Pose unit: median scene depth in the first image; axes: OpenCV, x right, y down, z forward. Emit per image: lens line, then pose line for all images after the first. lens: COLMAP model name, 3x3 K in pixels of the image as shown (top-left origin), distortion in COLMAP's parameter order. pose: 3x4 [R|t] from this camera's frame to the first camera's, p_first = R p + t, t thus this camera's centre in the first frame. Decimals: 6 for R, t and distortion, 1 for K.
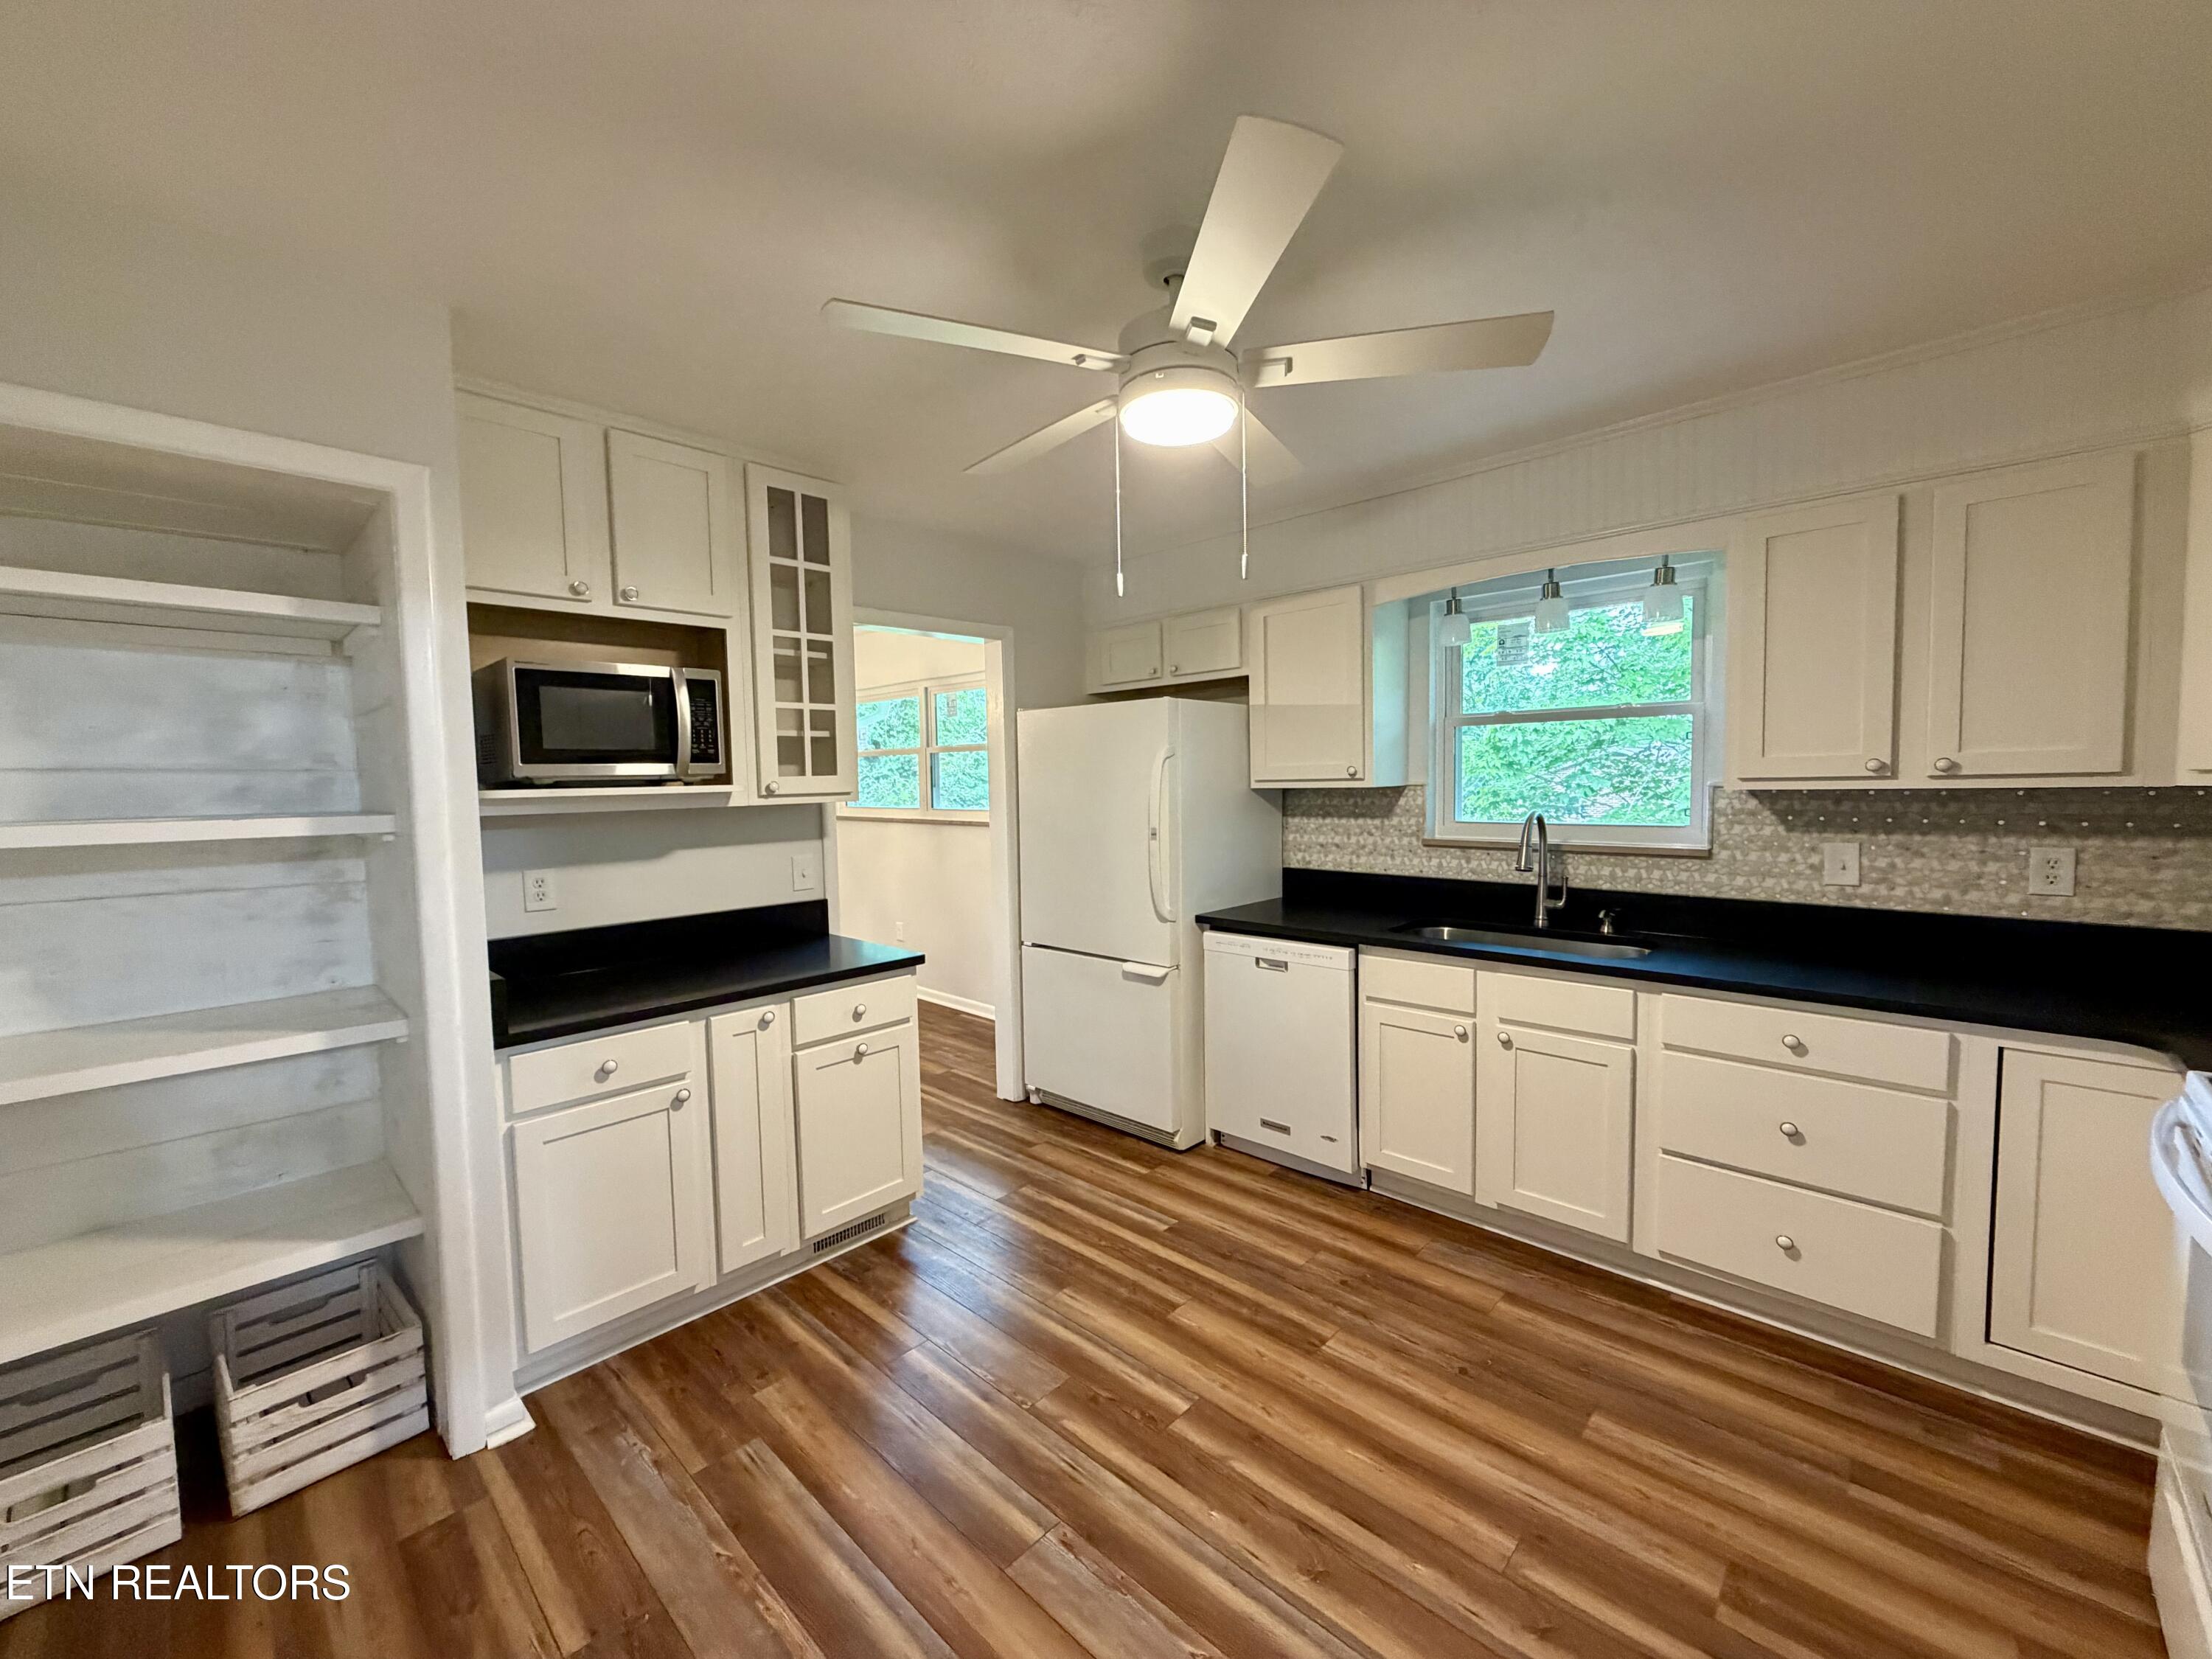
lens RADIAL K [[877.3, 0, 1099.7], [0, 877.3, 834.4], [0, 0, 1]] dist [-0.000923, 0.000161]
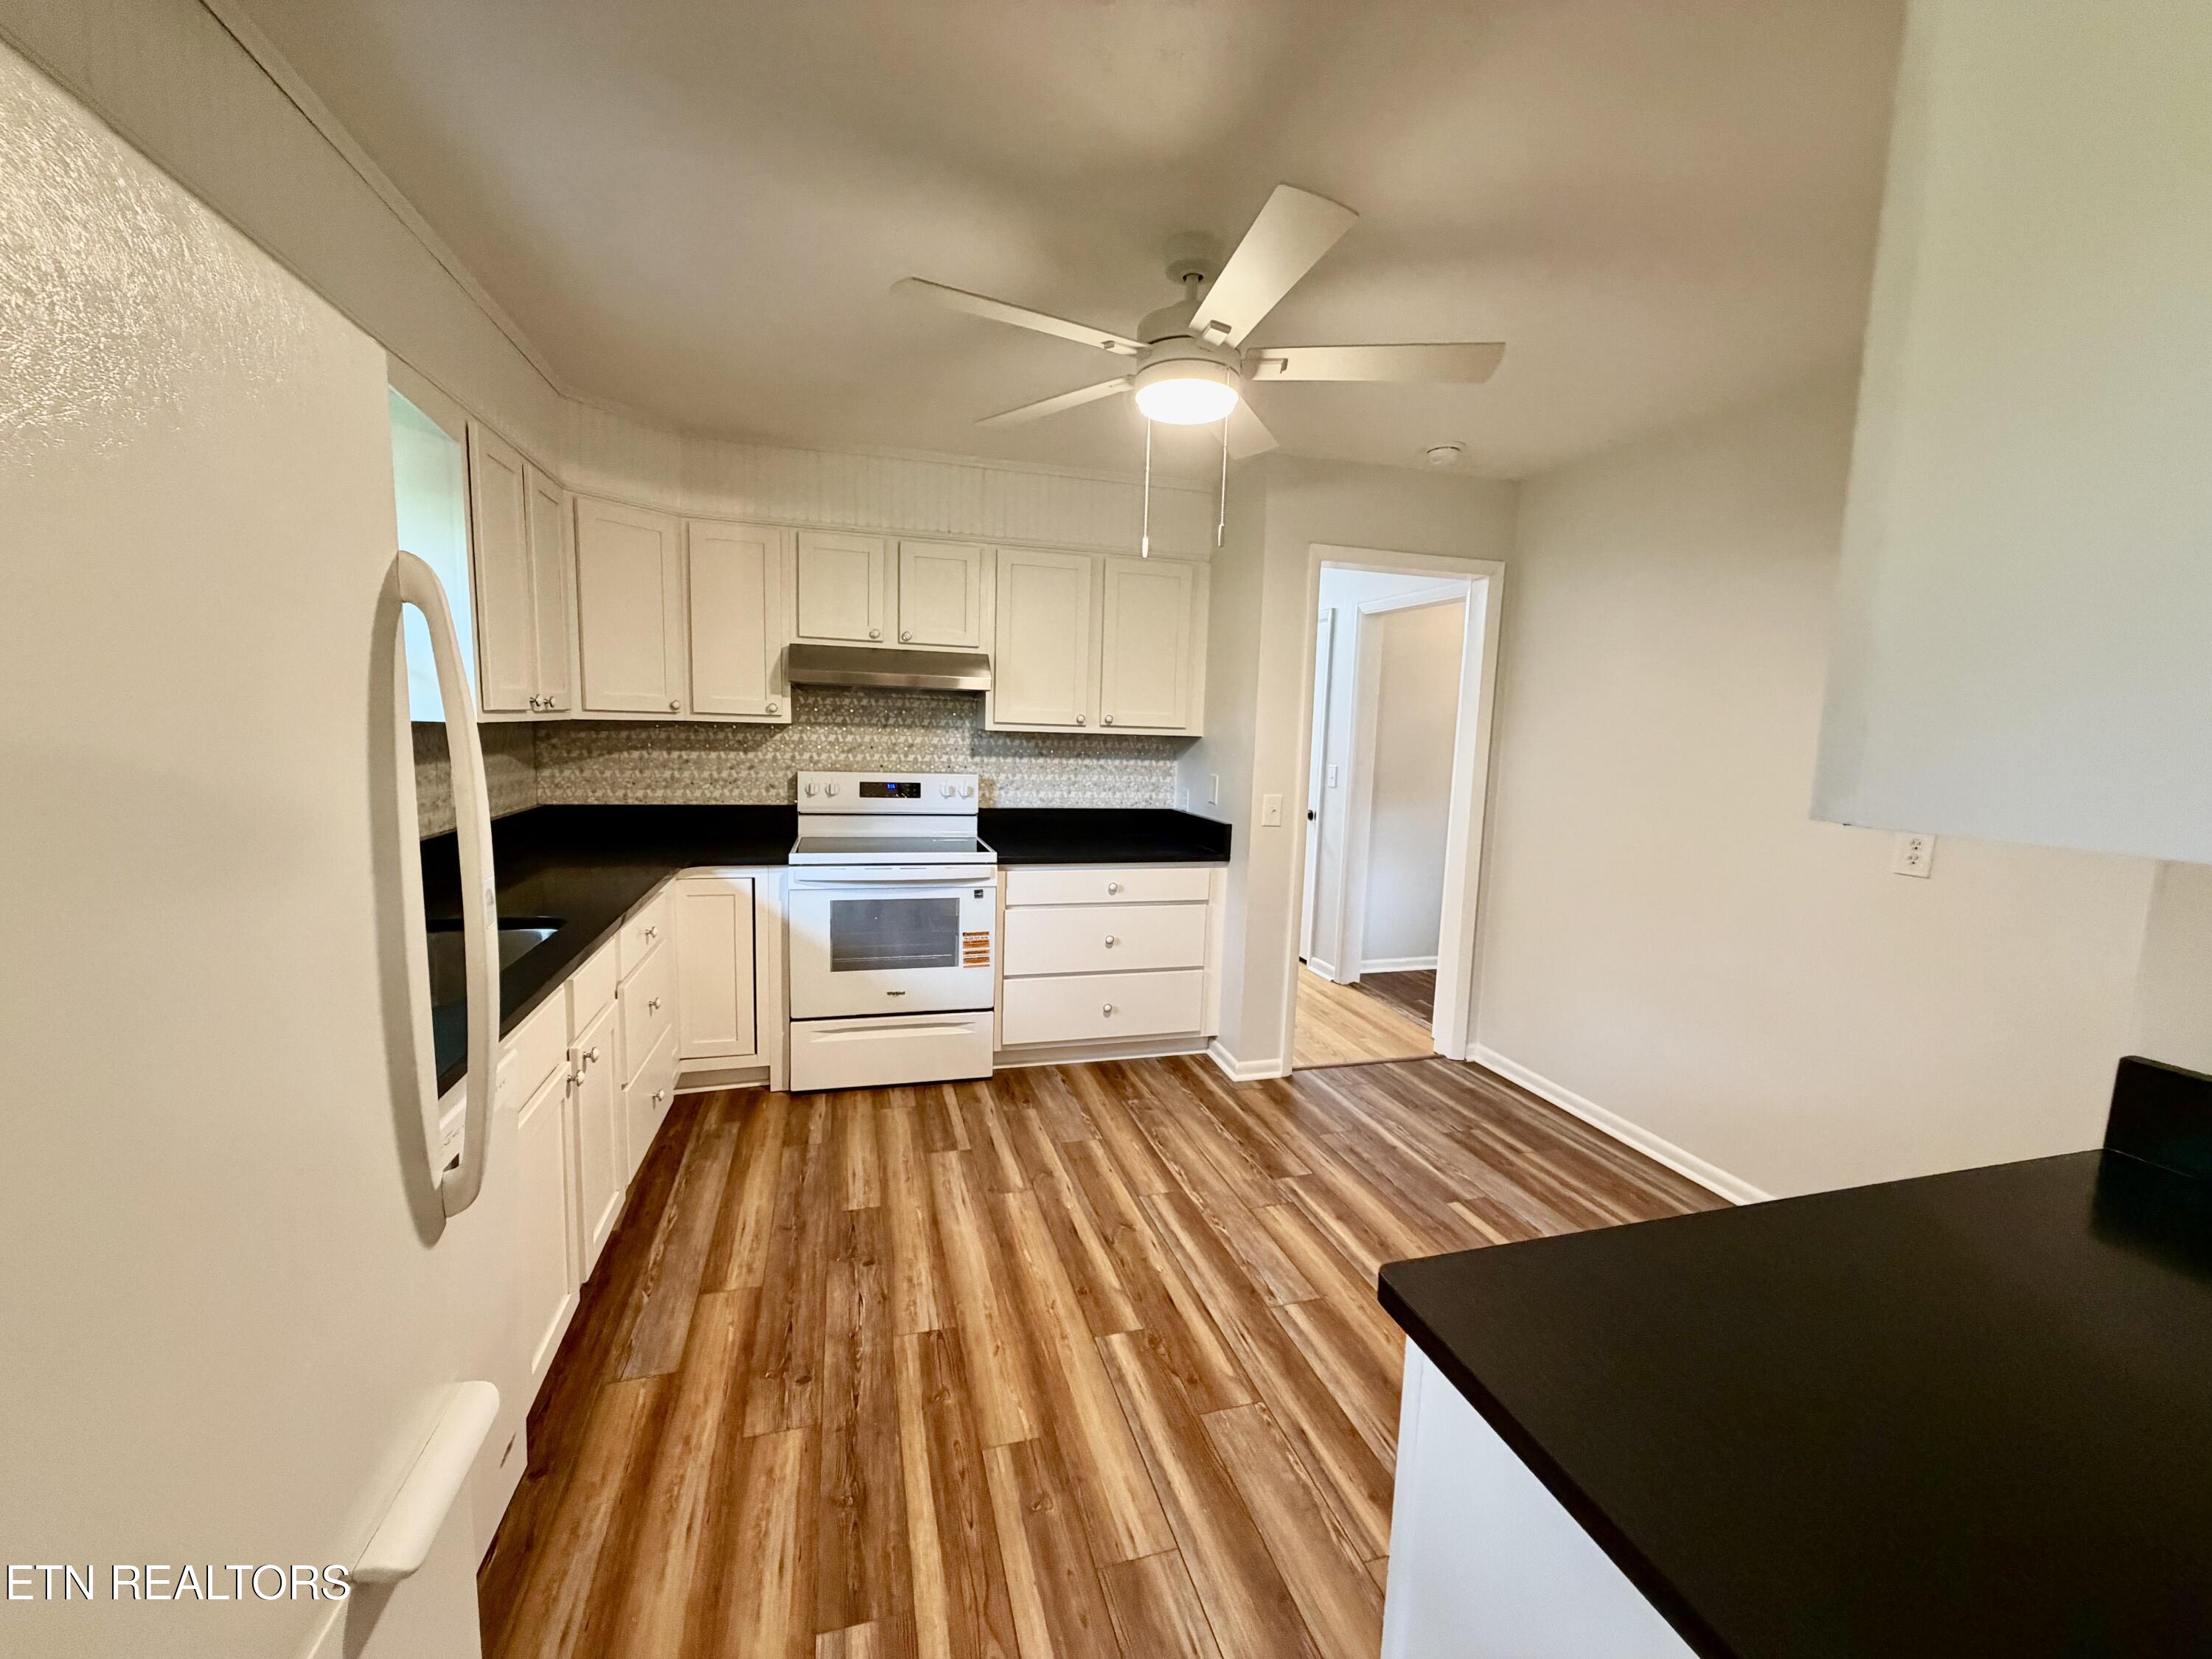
lens RADIAL K [[877.3, 0, 1099.7], [0, 877.3, 834.4], [0, 0, 1]] dist [-0.000923, 0.000161]
pose [[-0.864629, -0.070970, 0.497373, -0.347728], [0.014831, 0.985936, 0.166465, -0.094324], [-0.502192, 0.151307, -0.851416, 1.757507]]
